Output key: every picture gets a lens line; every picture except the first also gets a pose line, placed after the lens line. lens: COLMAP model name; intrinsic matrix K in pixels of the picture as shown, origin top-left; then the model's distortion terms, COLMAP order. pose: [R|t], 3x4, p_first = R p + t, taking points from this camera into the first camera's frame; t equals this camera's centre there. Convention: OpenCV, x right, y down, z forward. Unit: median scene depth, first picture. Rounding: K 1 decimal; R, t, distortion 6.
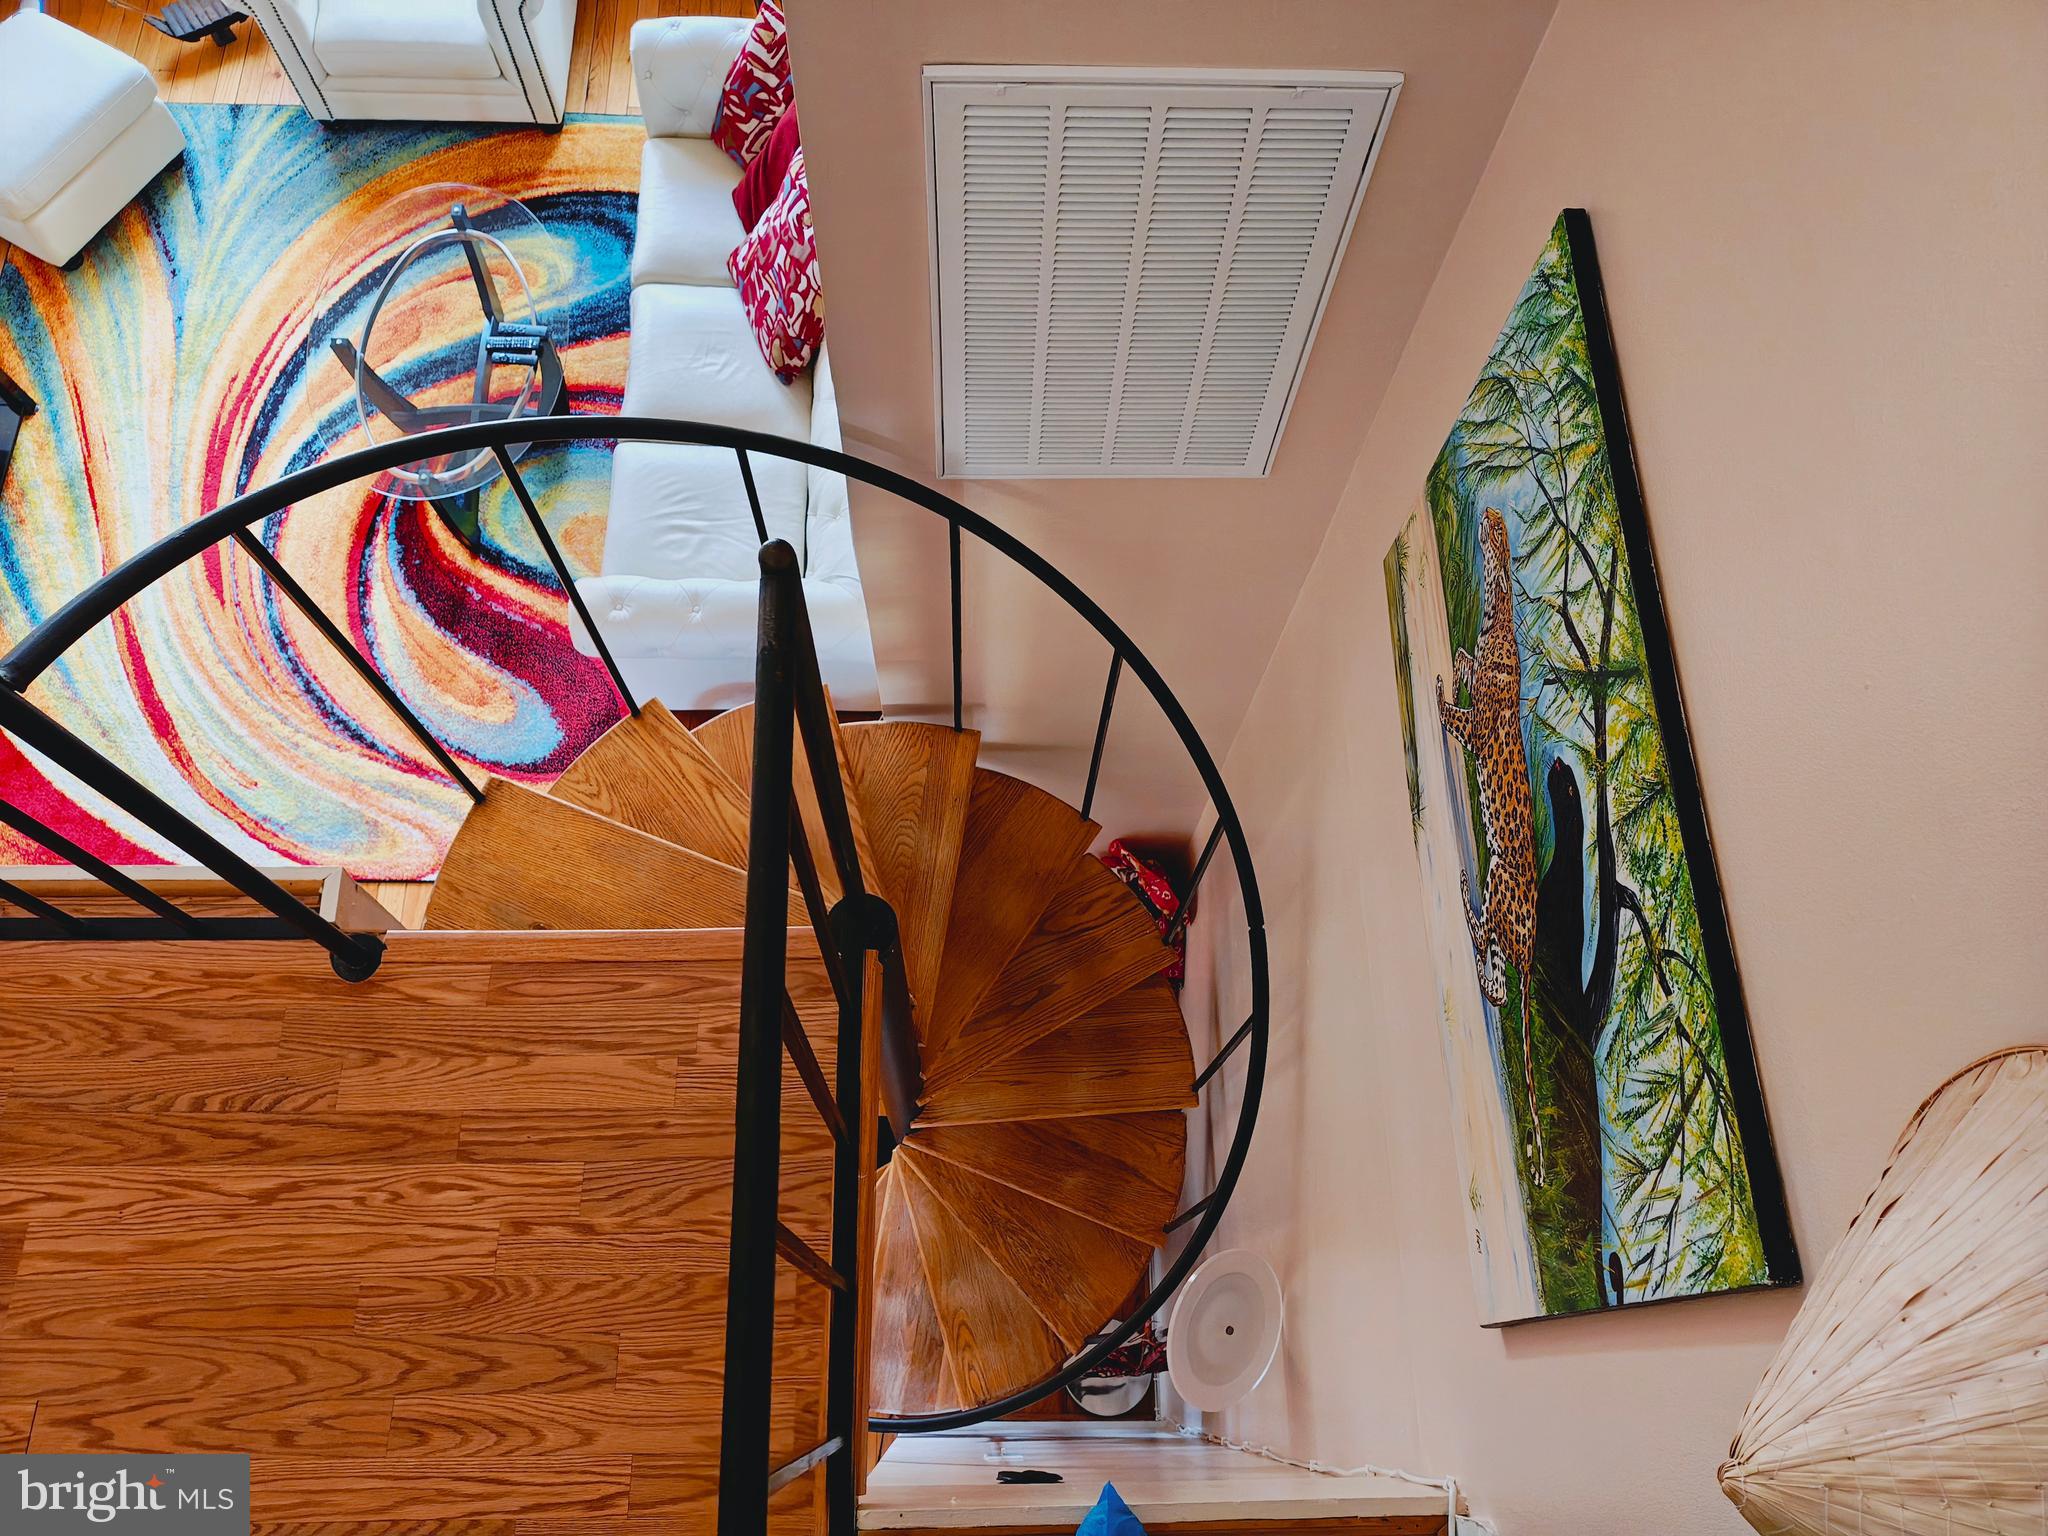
lens RADIAL K [[1492.8, 0, 1024.0], [0, 1492.8, 768.0], [0, 0, 1]] dist [0.069150, -0.105544]
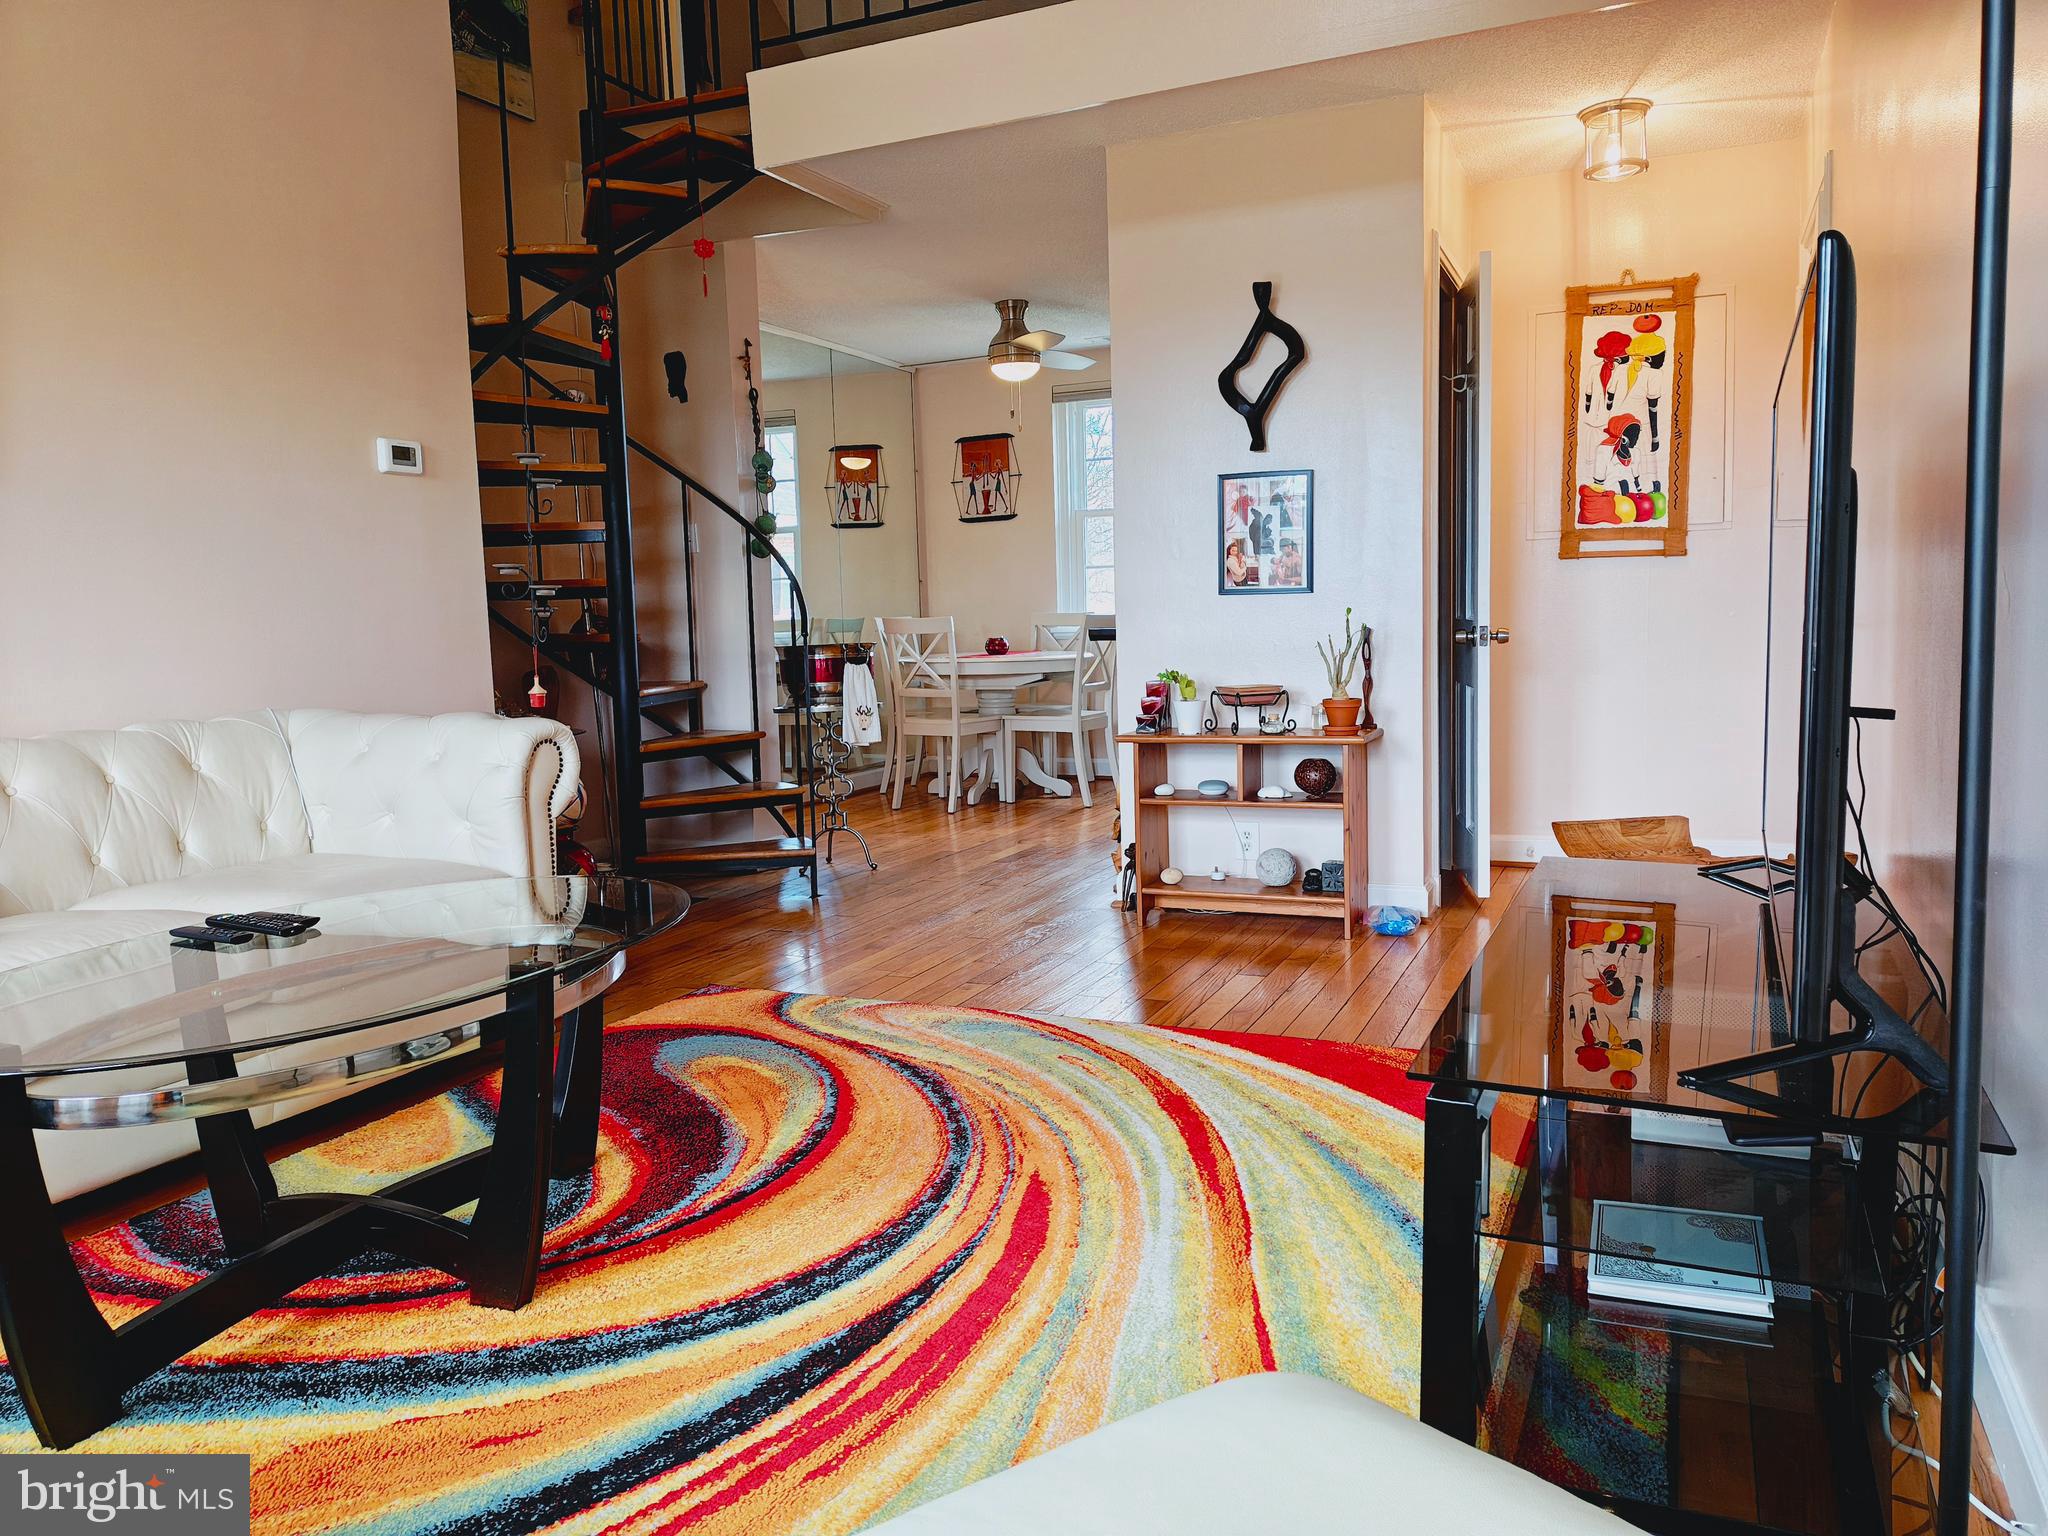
lens RADIAL K [[1477.0, 0, 1036.2], [0, 1477.0, 761.8], [0, 0, 1]] dist [0.071204, -0.104164]
pose [[-0.912451, -0.039636, 0.407262, -0.738317], [0.382807, 0.268894, 0.883830, -0.603724], [-0.144542, 0.962354, -0.230180, 0.985390]]
